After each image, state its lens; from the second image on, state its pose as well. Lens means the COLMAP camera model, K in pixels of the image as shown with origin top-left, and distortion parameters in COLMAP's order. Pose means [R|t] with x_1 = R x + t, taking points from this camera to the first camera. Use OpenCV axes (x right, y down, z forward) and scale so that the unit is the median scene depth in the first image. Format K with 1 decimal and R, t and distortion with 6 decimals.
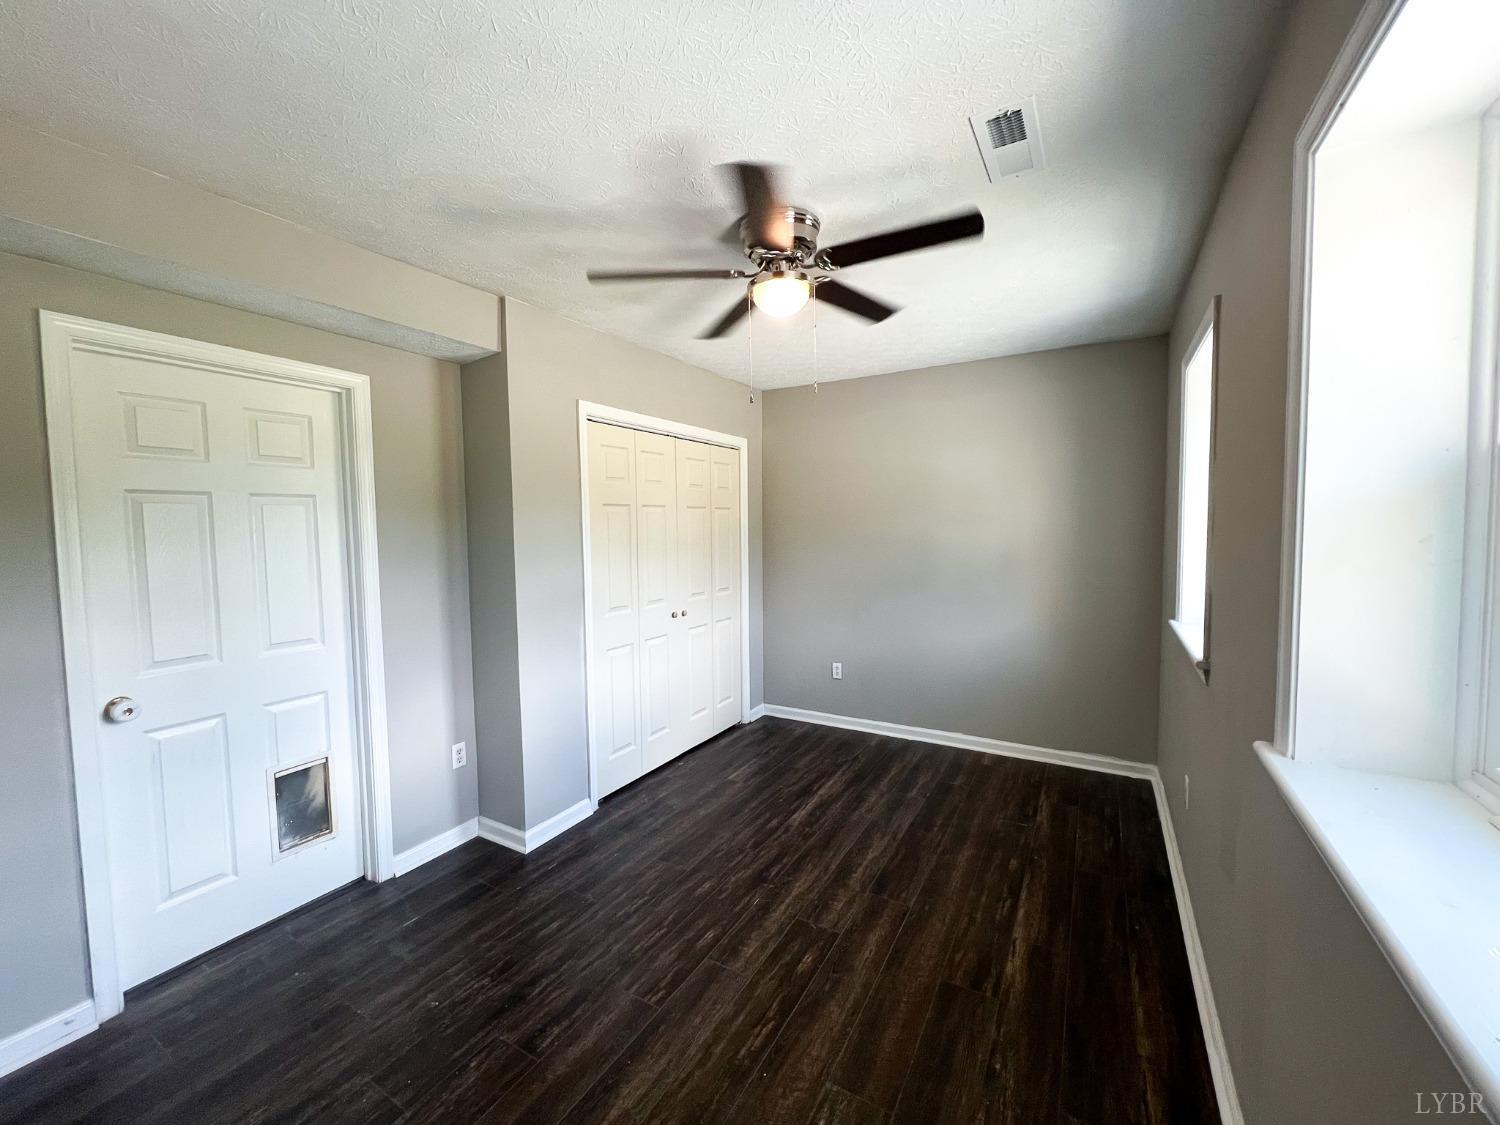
lens RADIAL K [[604.9, 0, 751.9], [0, 604.9, 553.6], [0, 0, 1]] dist [-0.001575, 0.000038]
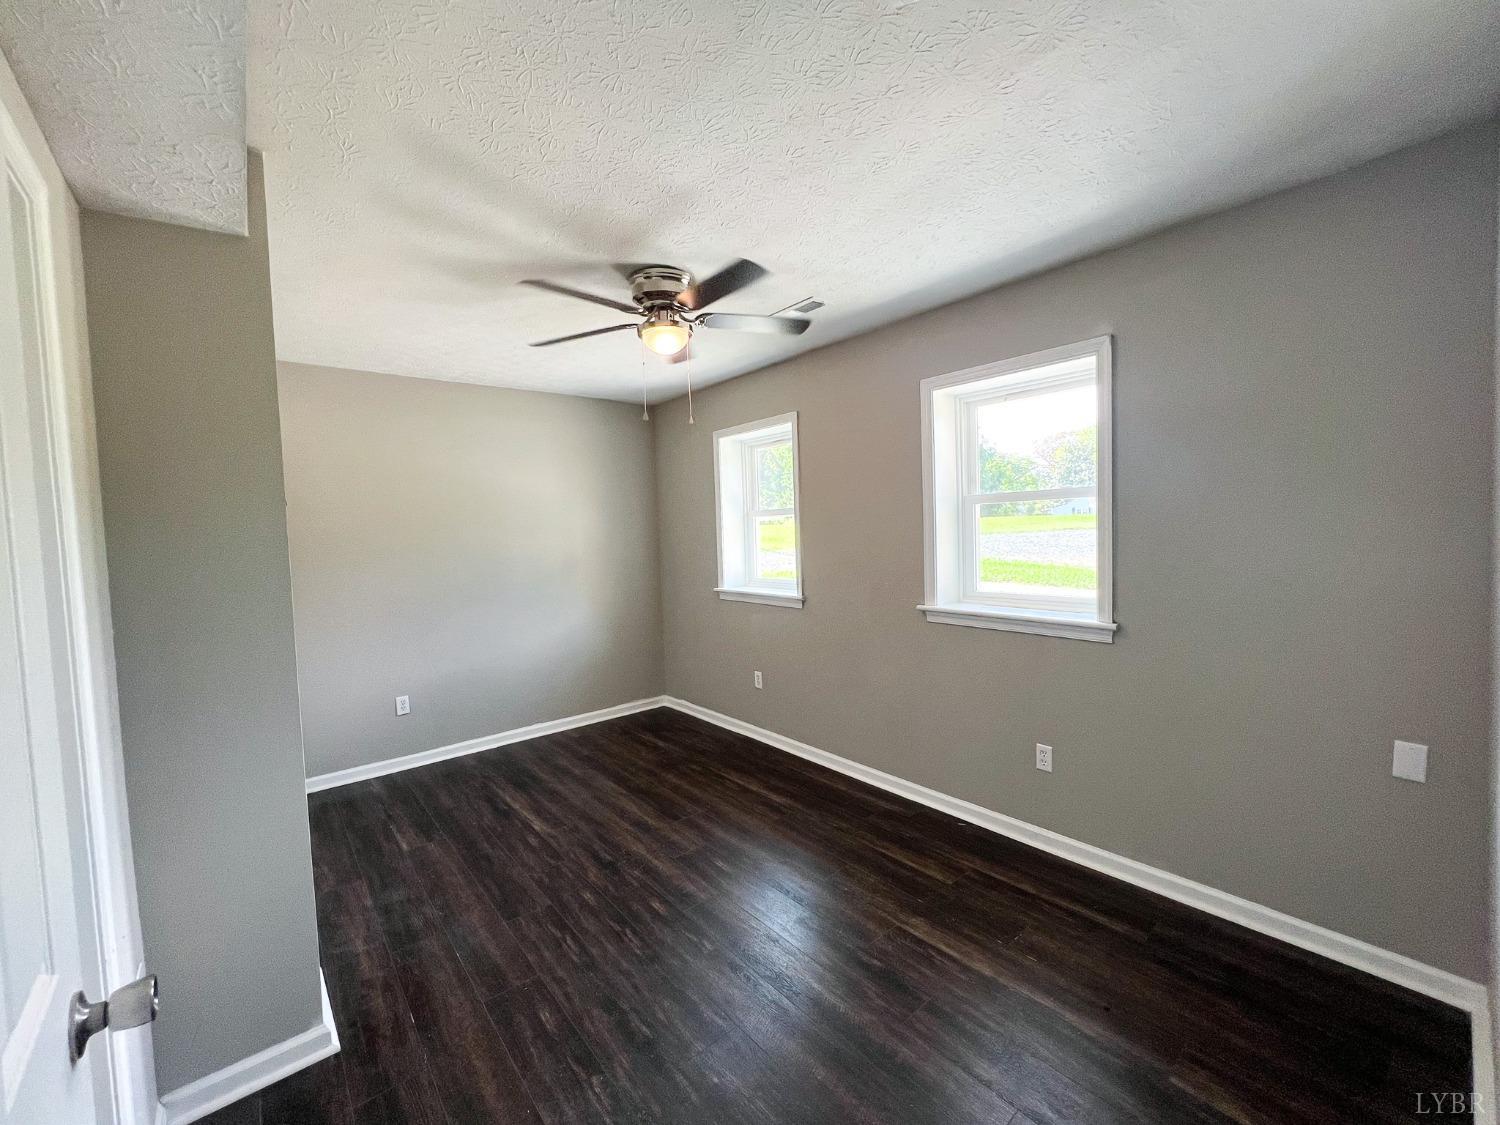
lens RADIAL K [[600.9, 0, 750.0], [0, 600.9, 562.5], [0, 0, 1]] dist [0.000423, 0.000117]
pose [[0.339428, -0.050410, 0.939280, -0.720649], [0.072701, 0.996982, 0.027235, 0.000705], [-0.937818, 0.059042, 0.342069, 0.317135]]
